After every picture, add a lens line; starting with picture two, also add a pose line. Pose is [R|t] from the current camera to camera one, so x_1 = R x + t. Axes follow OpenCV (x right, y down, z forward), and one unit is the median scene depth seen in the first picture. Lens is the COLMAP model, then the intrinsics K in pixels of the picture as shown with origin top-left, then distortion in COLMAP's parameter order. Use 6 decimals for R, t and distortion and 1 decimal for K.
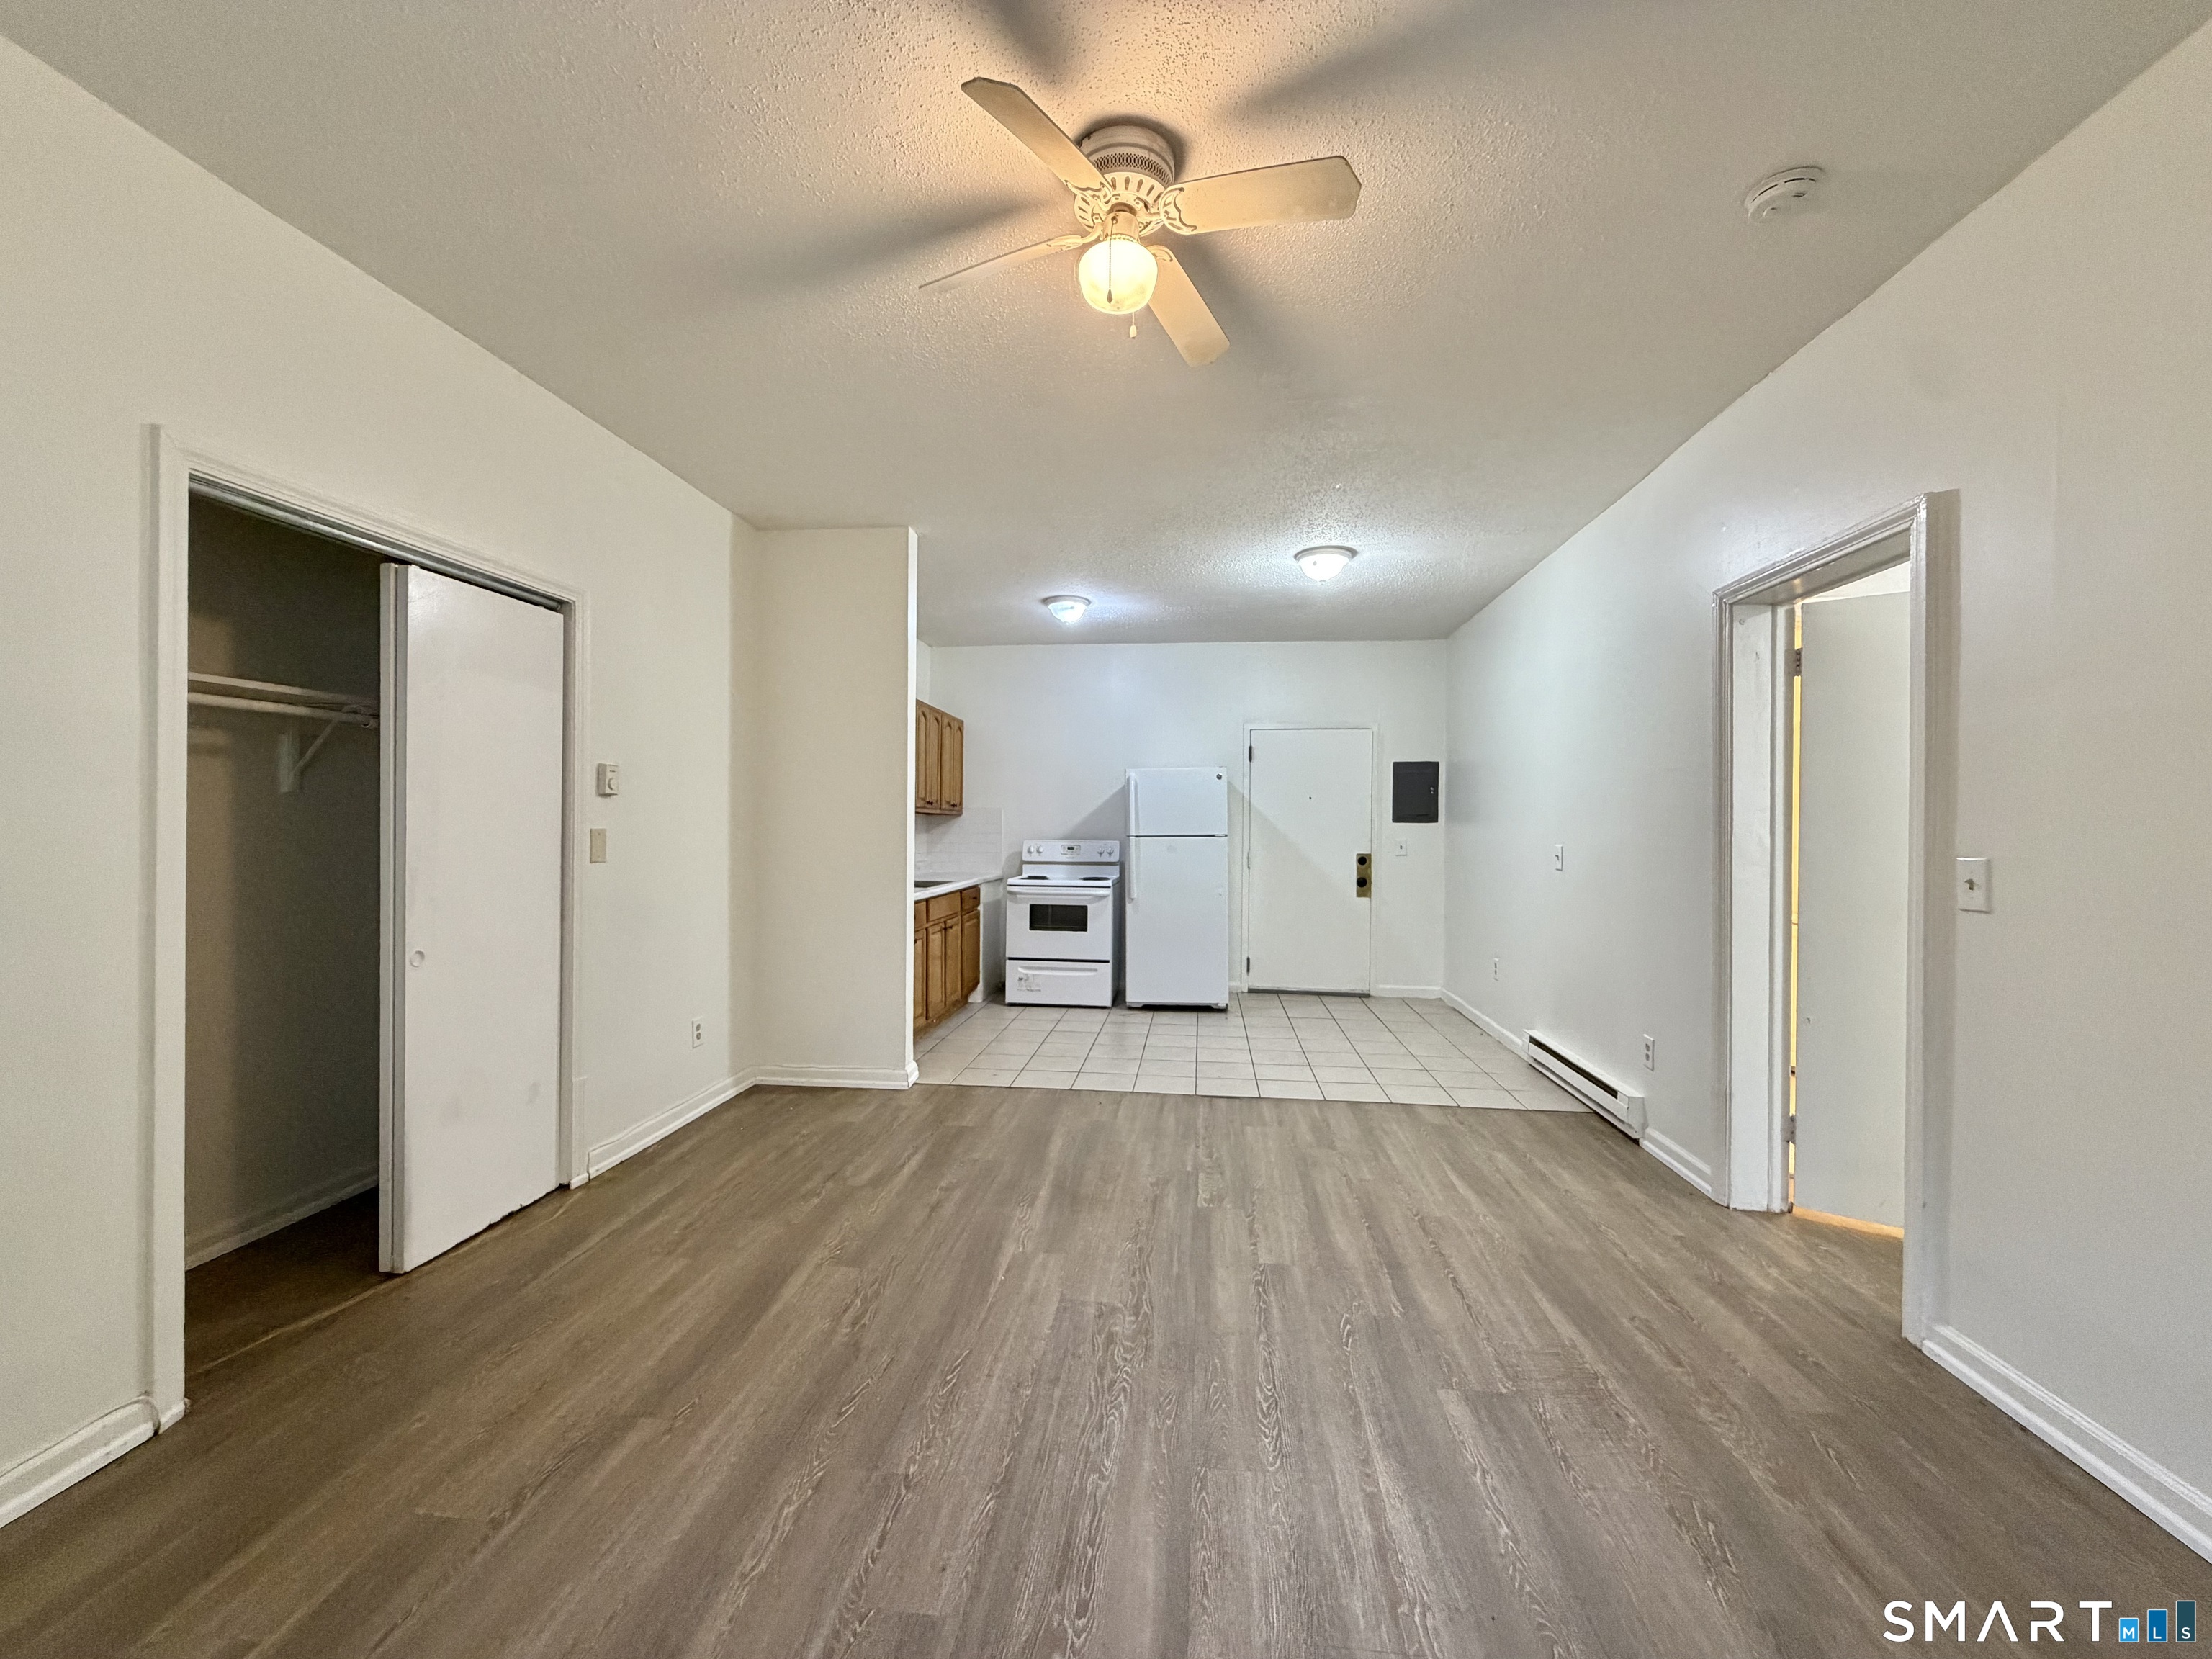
lens RADIAL K [[885.4, 0, 1102.6], [0, 885.4, 821.7], [0, 0, 1]] dist [0.000712, -0.000938]
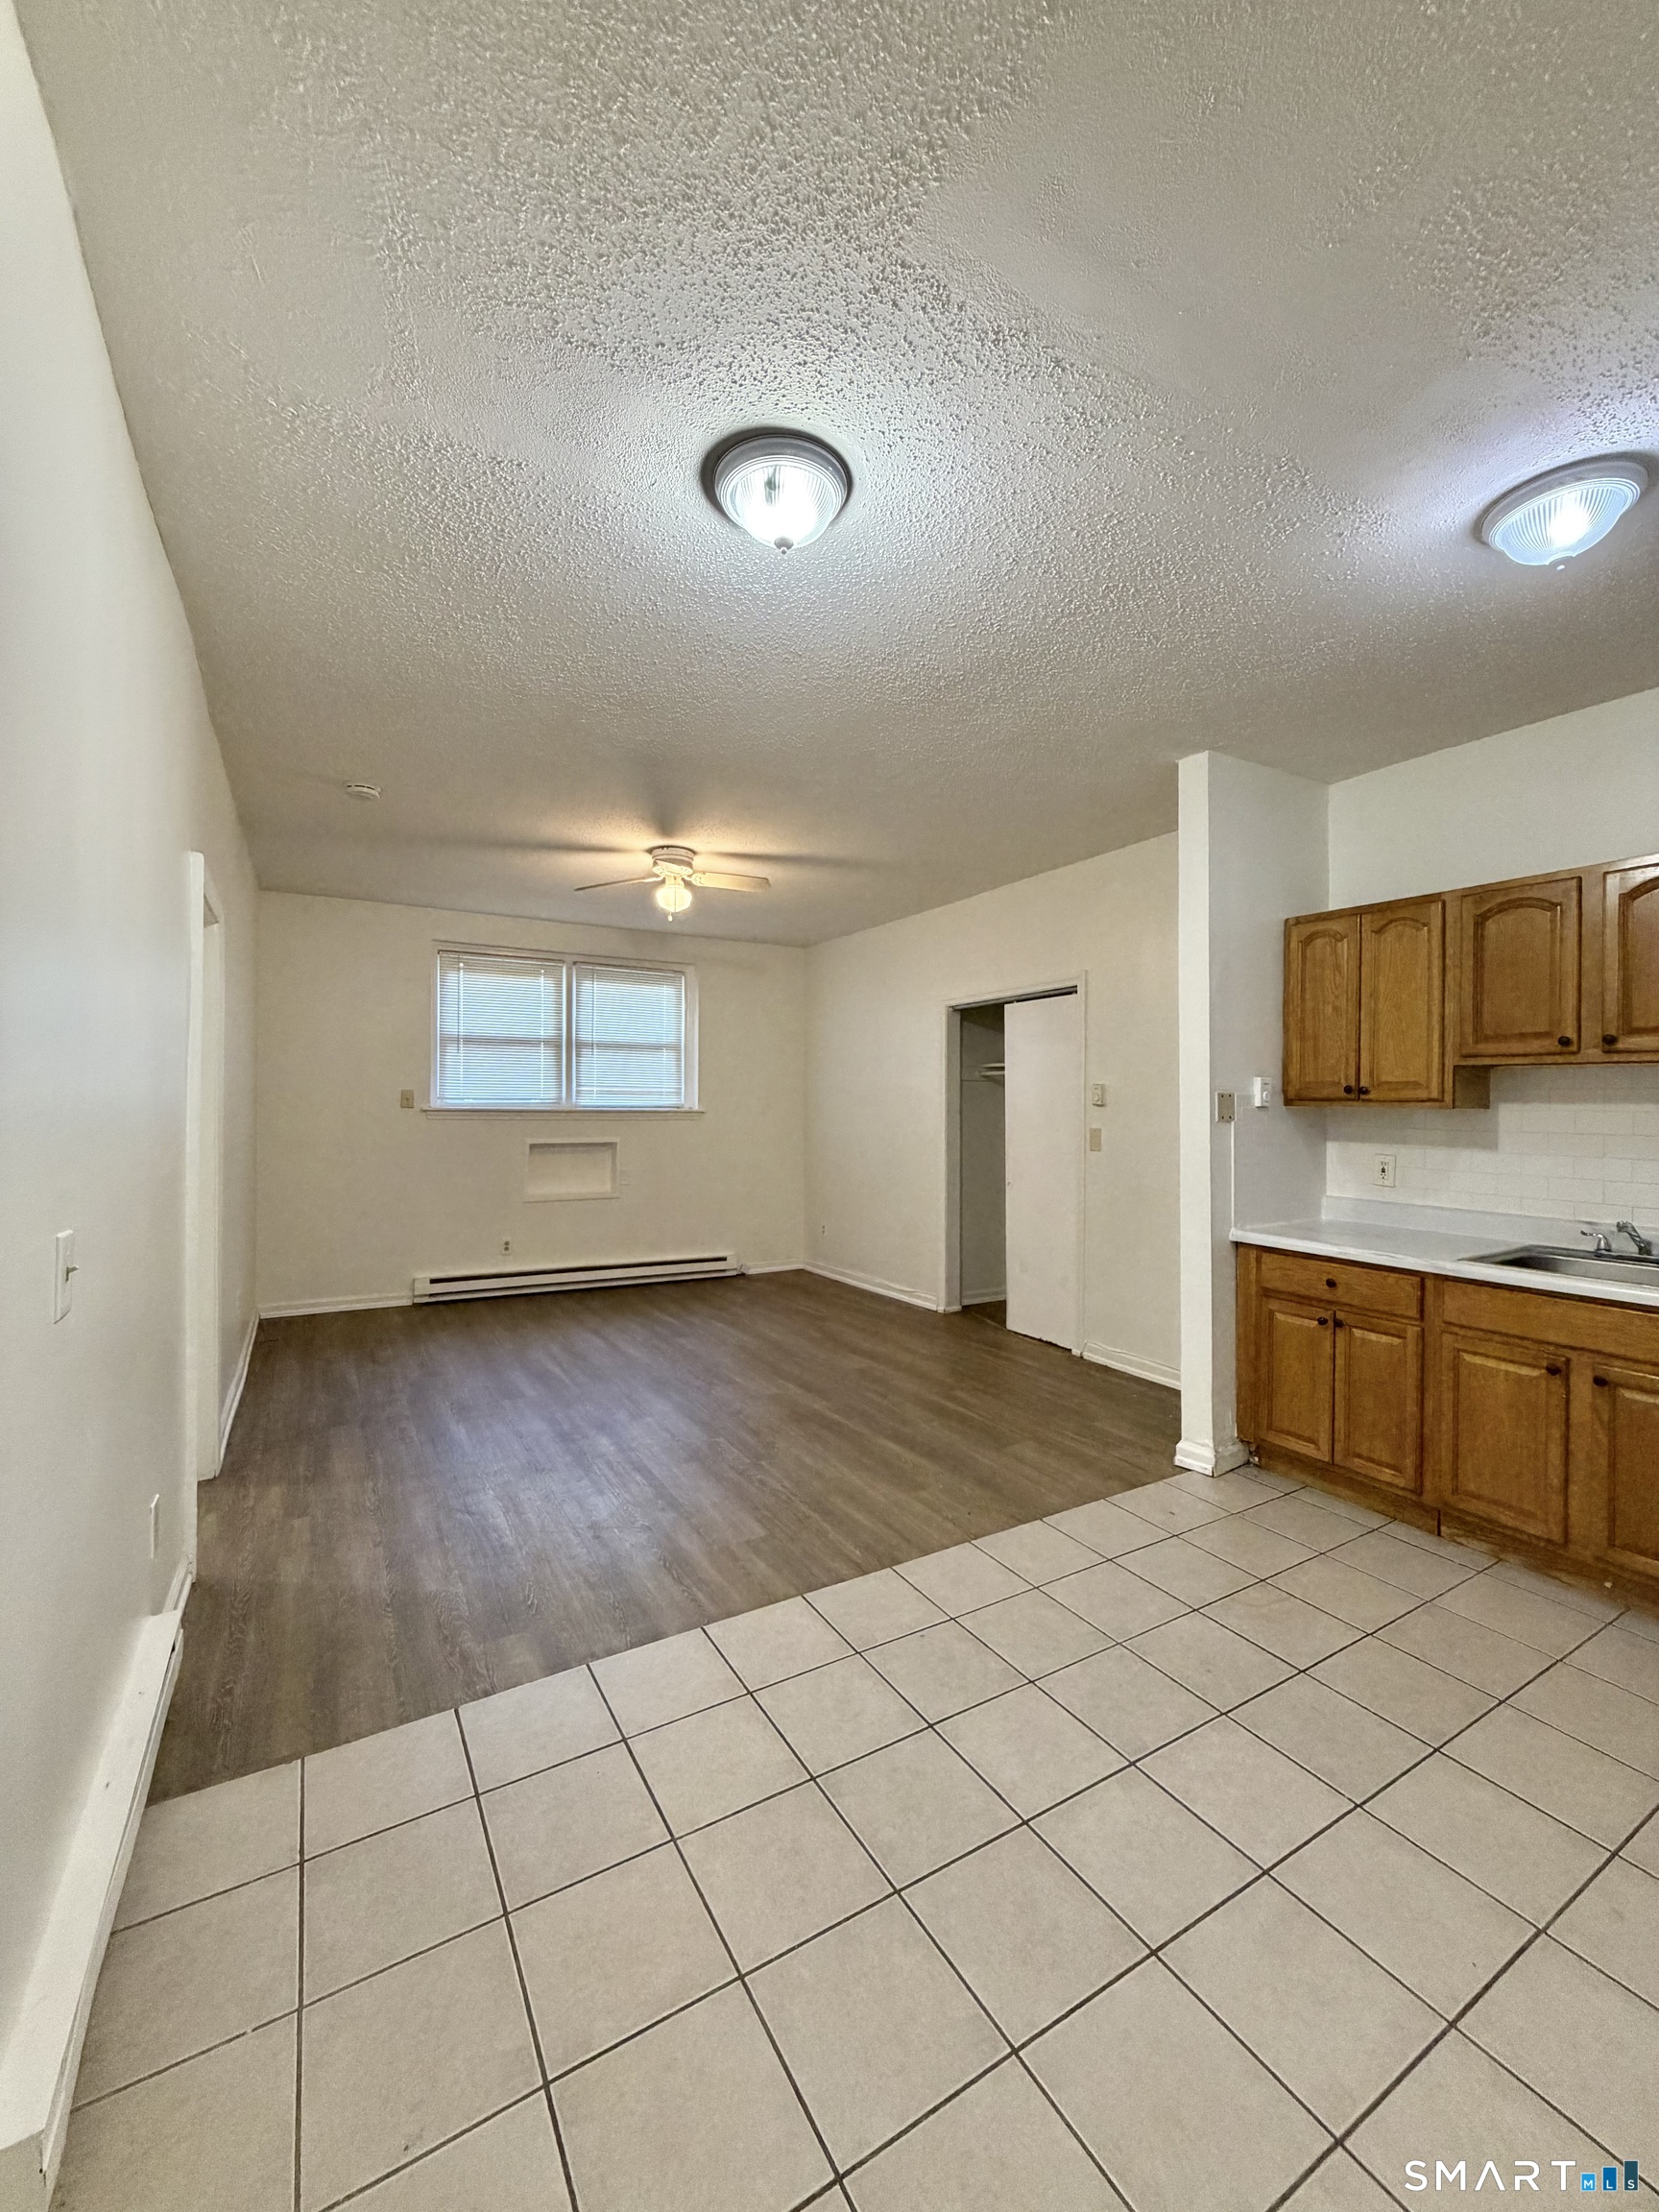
lens RADIAL K [[885.4, 0, 830.9], [0, 885.4, 1114.3], [0, 0, 1]] dist [0.000712, -0.000938]
pose [[-0.800880, -0.001113, -0.598824, 0.706224], [-0.002799, 0.999994, 0.001884, -0.019381], [0.598819, 0.003185, -0.800878, 2.023600]]
